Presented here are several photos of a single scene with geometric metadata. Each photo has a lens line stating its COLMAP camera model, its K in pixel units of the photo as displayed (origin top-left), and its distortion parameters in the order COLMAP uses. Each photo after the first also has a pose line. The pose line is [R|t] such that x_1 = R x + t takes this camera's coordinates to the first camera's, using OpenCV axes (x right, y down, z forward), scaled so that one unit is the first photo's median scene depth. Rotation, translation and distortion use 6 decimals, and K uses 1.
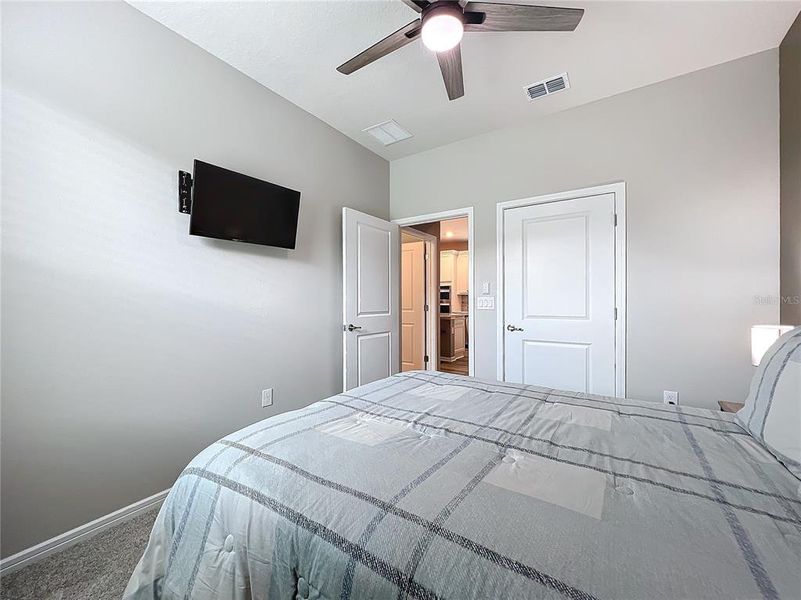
lens RADIAL K [[330.7, 0, 398.6], [0, 330.7, 300.2], [0, 0, 1]] dist [-0.002133, -0.000504]
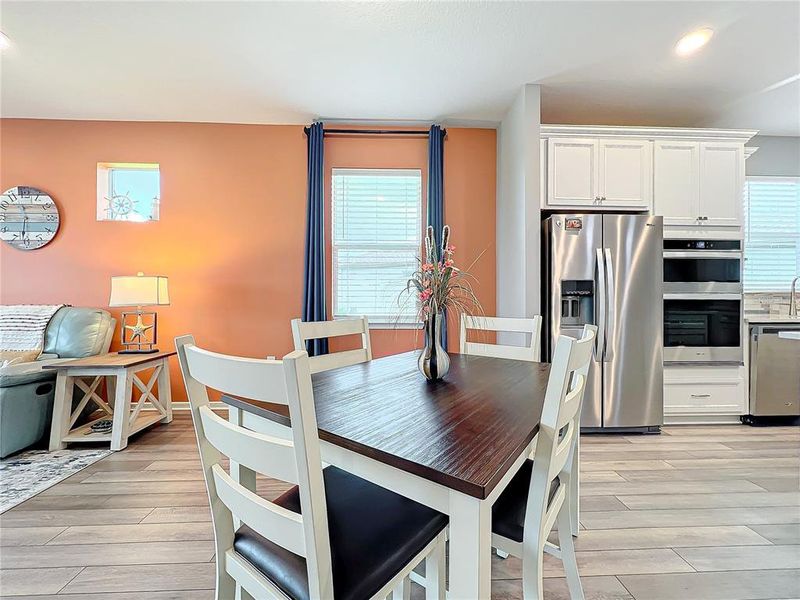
lens RADIAL K [[330.3, 0, 398.1], [0, 330.3, 297.9], [0, 0, 1]] dist [-0.002133, -0.000504]
pose [[0.805084, 0.001987, 0.593158, -0.313507], [-0.000627, 0.999997, -0.002498, 0.015253], [-0.593161, 0.001639, 0.805082, 0.934211]]
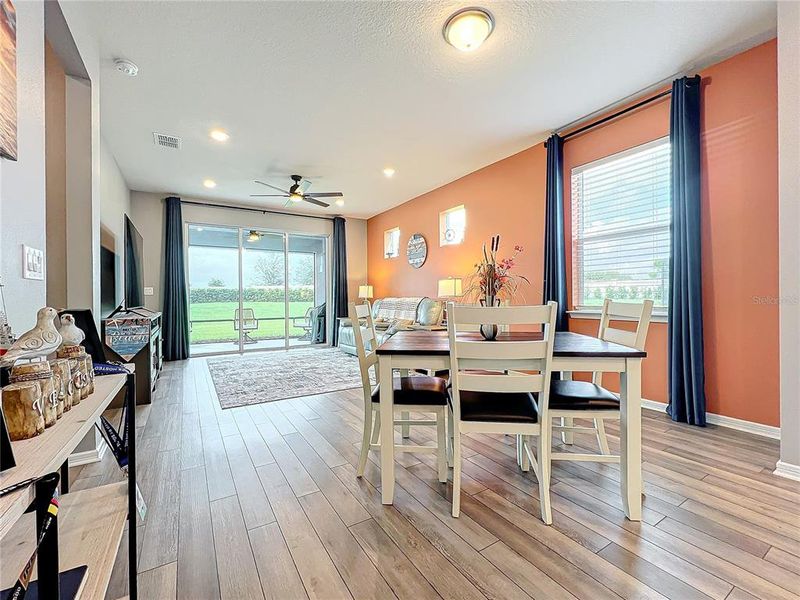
lens RADIAL K [[351.8, 0, 404.4], [0, 351.8, 299.9], [0, 0, 1]] dist [-0.005906, -0.000259]
pose [[0.914325, -0.008048, -0.404902, -0.160007], [0.010876, 0.999930, 0.004684, 0.023502], [0.404835, -0.008686, 0.914348, 0.797496]]
